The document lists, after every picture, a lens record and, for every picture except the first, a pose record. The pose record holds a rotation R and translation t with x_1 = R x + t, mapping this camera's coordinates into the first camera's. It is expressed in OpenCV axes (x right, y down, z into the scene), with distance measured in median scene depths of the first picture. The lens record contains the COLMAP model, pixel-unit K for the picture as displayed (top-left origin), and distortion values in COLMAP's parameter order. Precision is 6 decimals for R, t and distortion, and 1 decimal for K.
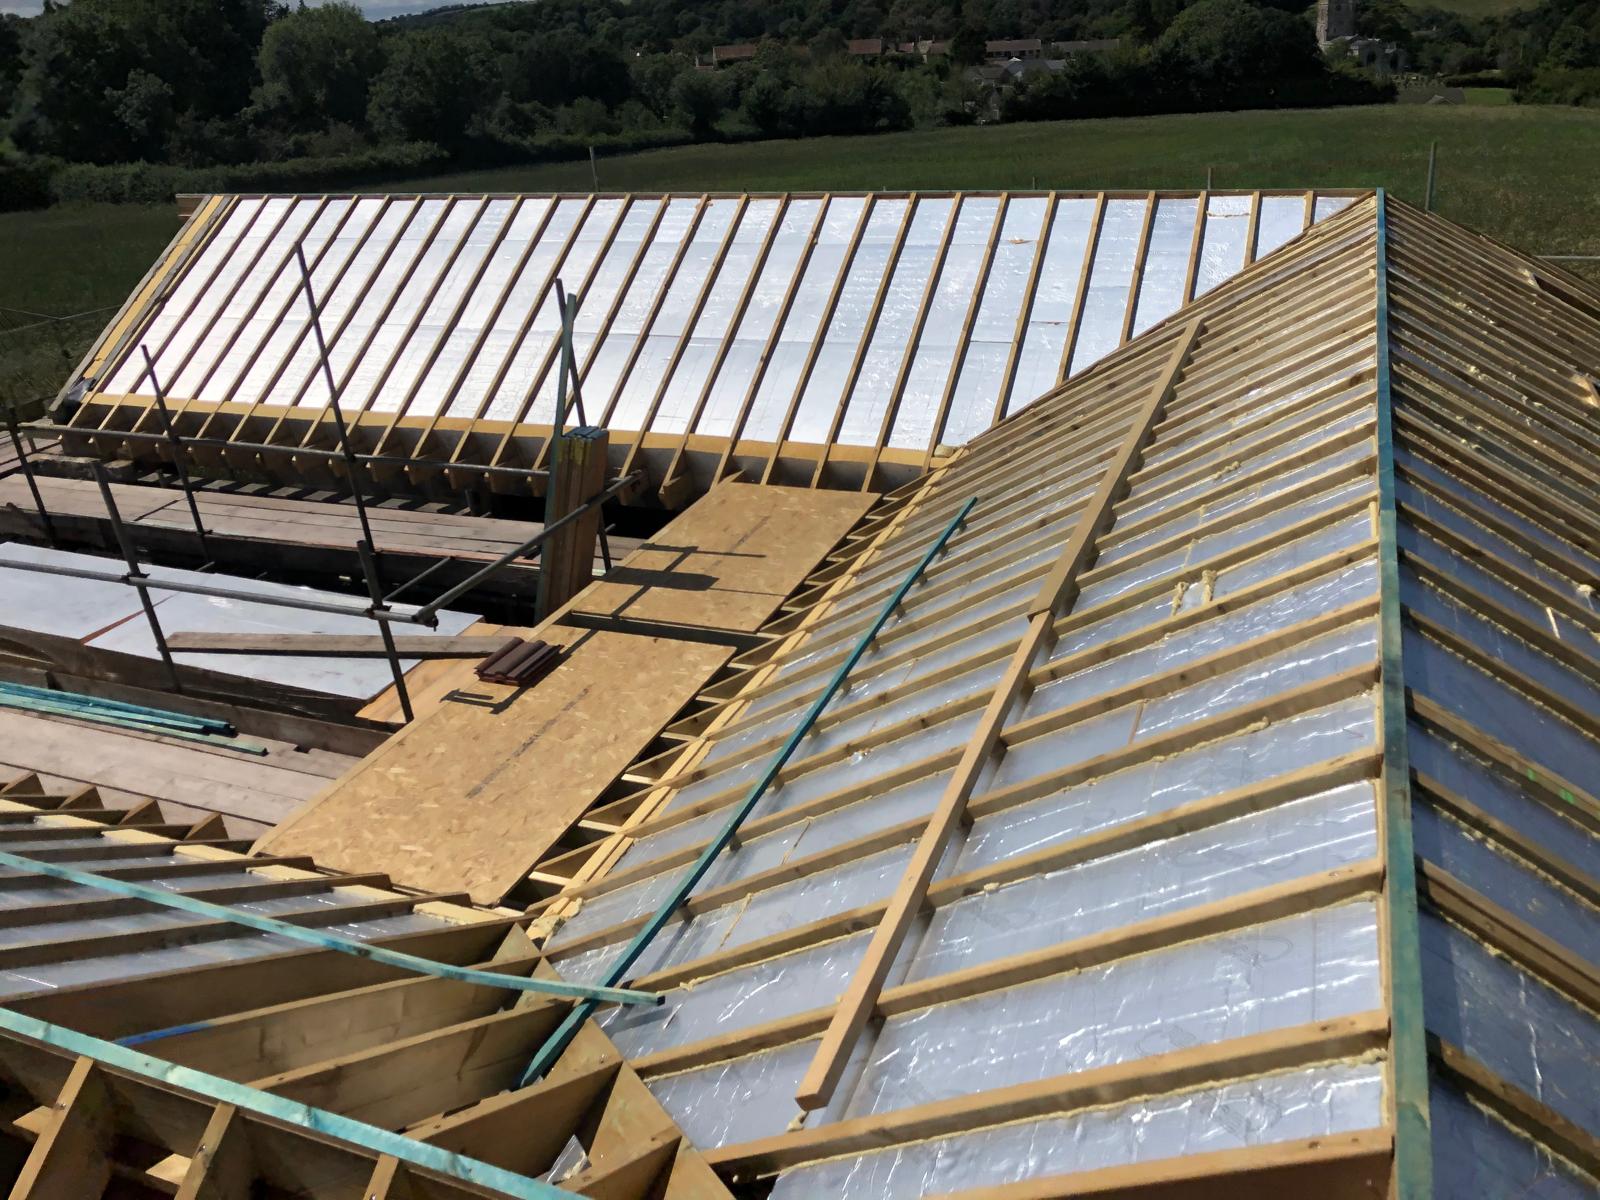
lens RADIAL K [[1289.1, 0, 773.2], [0, 1289.1, 593.2], [0, 0, 1]] dist [0.036330, -0.057817]
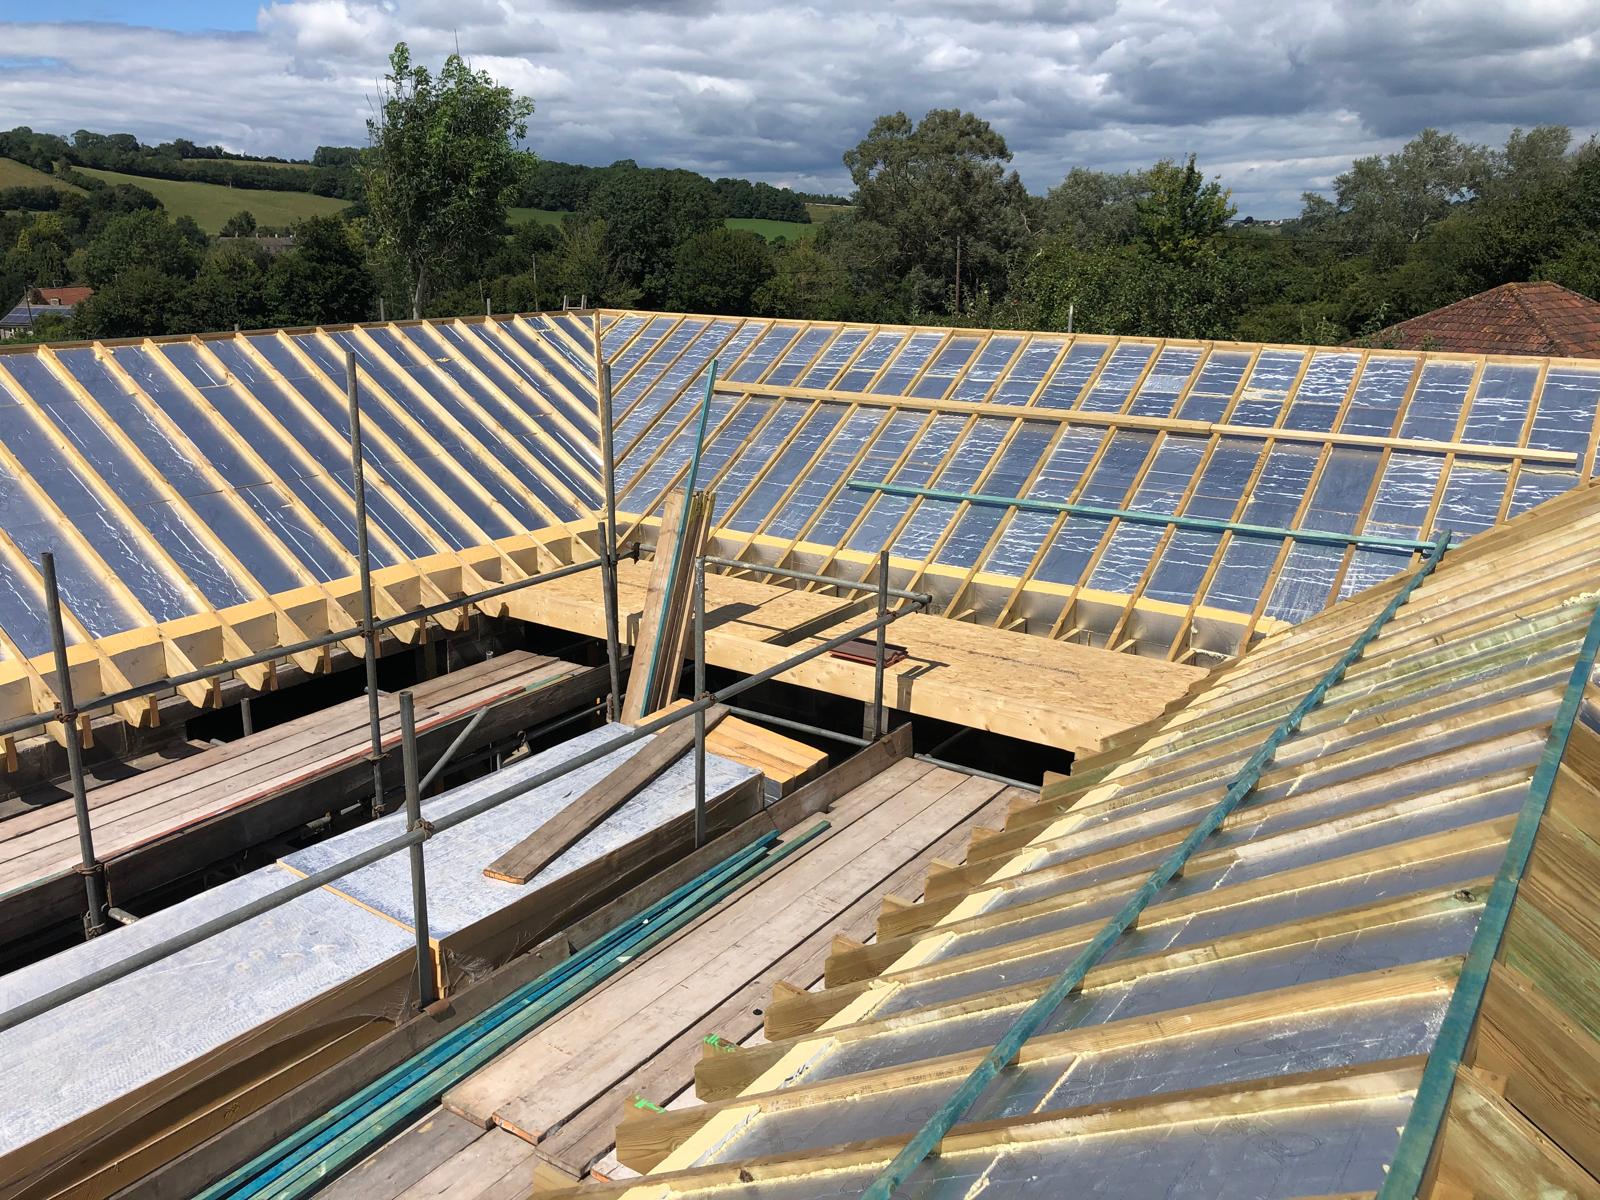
lens RADIAL K [[1289.1, 0, 773.2], [0, 1289.1, 593.2], [0, 0, 1]] dist [0.036330, -0.057817]
pose [[0.234545, -0.216306, 0.947734, -0.964651], [0.378494, 0.918316, 0.115922, -0.120720], [-0.895394, 0.331523, 0.297257, 0.535005]]
